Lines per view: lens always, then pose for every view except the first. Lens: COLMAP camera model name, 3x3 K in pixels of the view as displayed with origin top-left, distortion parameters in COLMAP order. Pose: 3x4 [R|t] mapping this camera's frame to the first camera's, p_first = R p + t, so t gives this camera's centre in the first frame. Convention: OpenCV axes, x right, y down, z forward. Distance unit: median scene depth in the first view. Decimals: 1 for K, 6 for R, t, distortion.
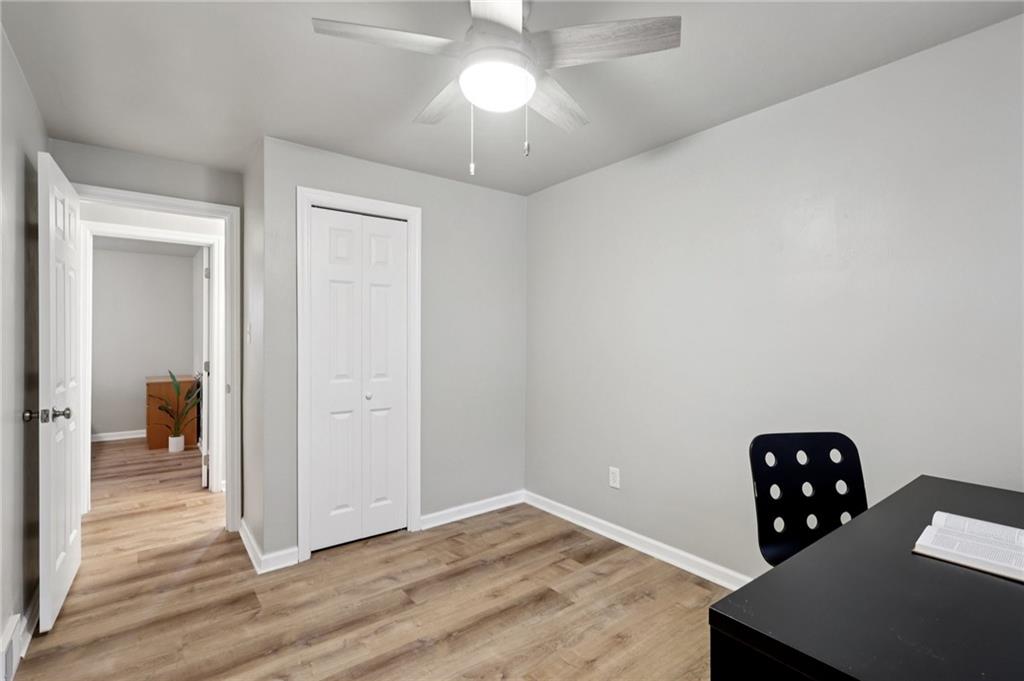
lens RADIAL K [[477.9, 0, 511.9], [0, 477.9, 339.5], [0, 0, 1]] dist [-0.005046, 0.001041]
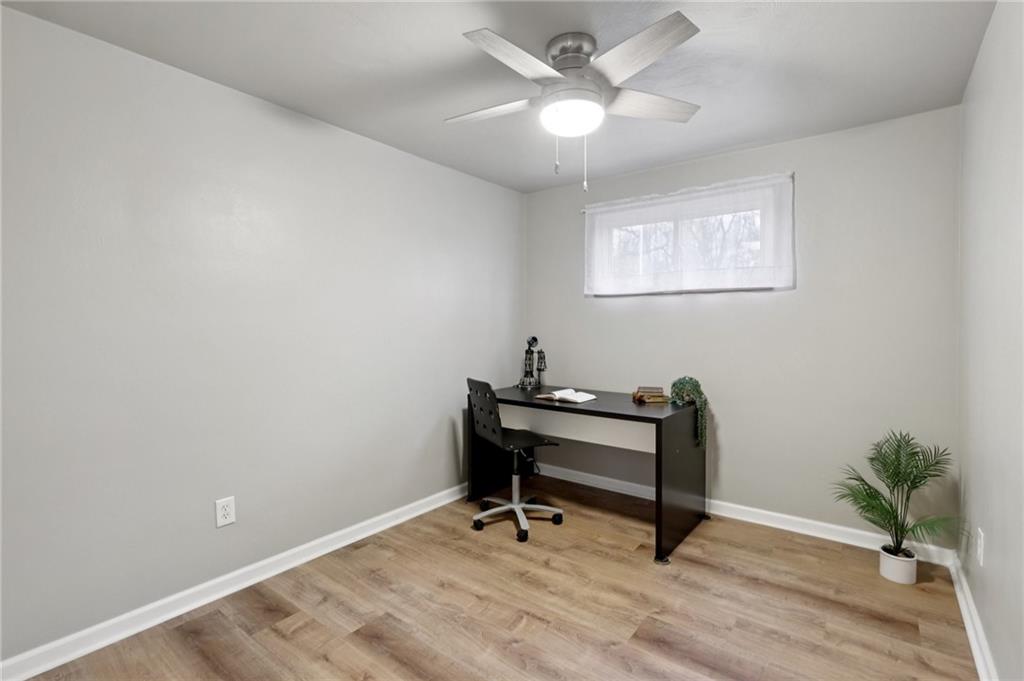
lens RADIAL K [[477.9, 0, 511.4], [0, 477.9, 337.1], [0, 0, 1]] dist [-0.005046, 0.001041]
pose [[-0.252602, -0.020501, 0.967353, -0.704617], [0.013289, 0.999608, 0.024654, 0.006668], [-0.967479, 0.019083, -0.252231, 0.873103]]
